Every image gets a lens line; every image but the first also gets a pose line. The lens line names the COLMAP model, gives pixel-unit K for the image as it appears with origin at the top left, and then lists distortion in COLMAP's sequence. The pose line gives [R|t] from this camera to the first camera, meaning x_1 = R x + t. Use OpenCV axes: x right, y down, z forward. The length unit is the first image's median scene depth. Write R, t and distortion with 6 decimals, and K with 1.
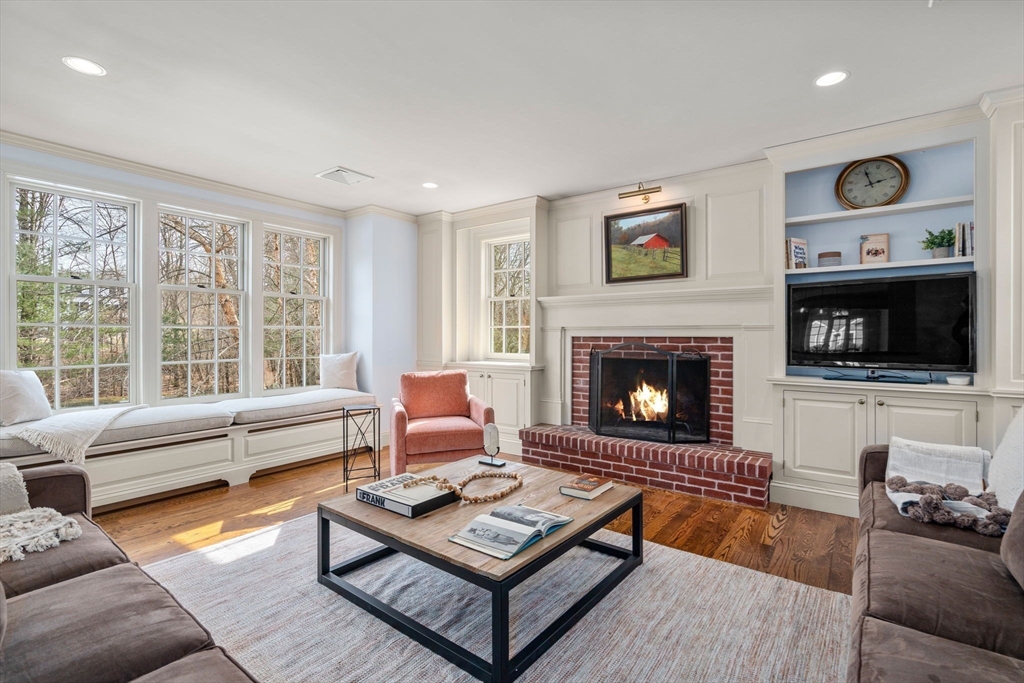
lens RADIAL K [[473.7, 0, 515.0], [0, 473.7, 333.9], [0, 0, 1]] dist [-0.004320, 0.000792]
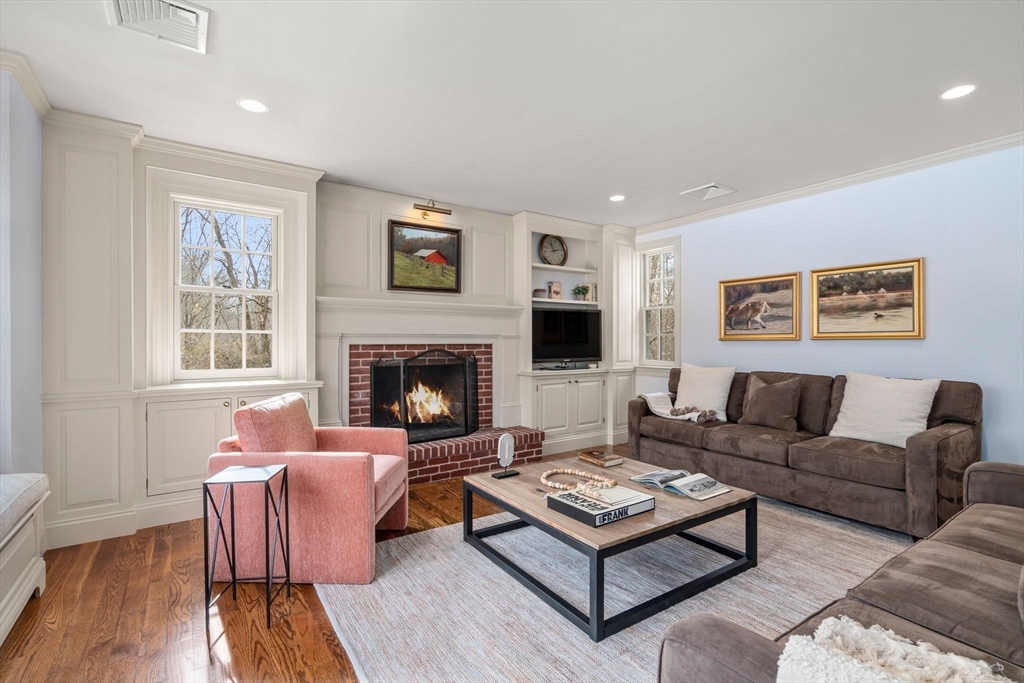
lens RADIAL K [[473.7, 0, 513.9], [0, 473.7, 344.1], [0, 0, 1]] dist [-0.004320, 0.000792]
pose [[0.316463, -0.005975, 0.948586, -0.708449], [-0.000836, 0.999978, 0.006578, -0.001440], [-0.948604, -0.002874, 0.316451, 0.497705]]
